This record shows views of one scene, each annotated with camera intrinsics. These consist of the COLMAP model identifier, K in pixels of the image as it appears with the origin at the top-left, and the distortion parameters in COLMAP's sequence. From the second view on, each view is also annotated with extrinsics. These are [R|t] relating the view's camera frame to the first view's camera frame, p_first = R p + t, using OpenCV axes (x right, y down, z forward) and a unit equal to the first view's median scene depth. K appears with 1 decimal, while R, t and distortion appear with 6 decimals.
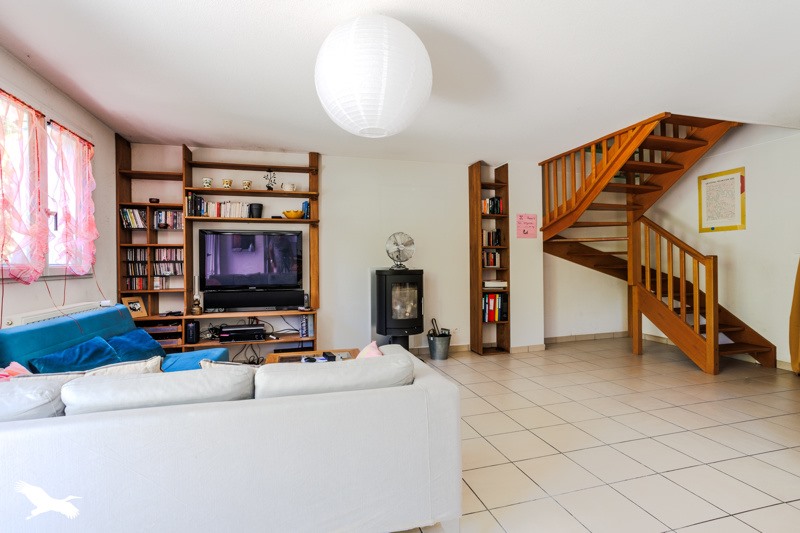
lens RADIAL K [[387.0, 0, 400.1], [0, 387.0, 268.8], [0, 0, 1]] dist [-0.012155, 0.001703]
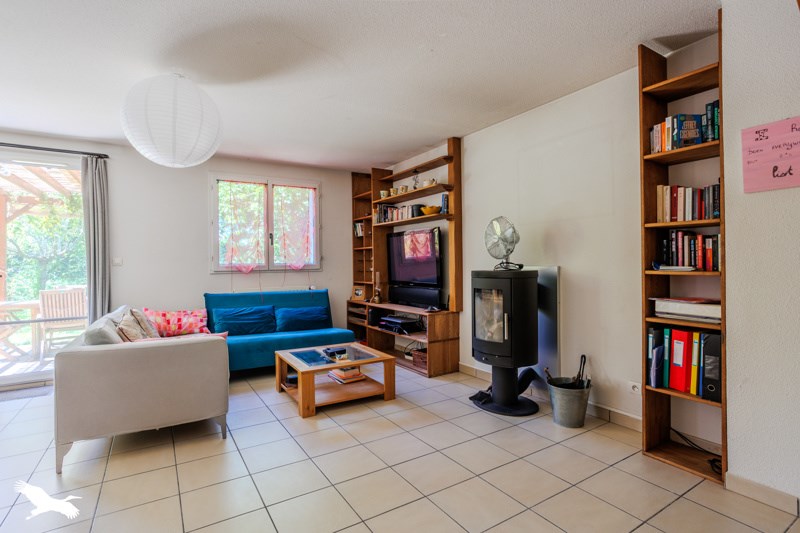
lens RADIAL K [[390.7, 0, 400.9], [0, 390.7, 263.6], [0, 0, 1]] dist [-0.001248, 0.000367]
pose [[0.301858, 0.006908, -0.953328, 0.607304], [-0.000744, 0.999975, 0.007011, -0.014128], [0.953353, -0.001407, 0.301856, 0.605740]]
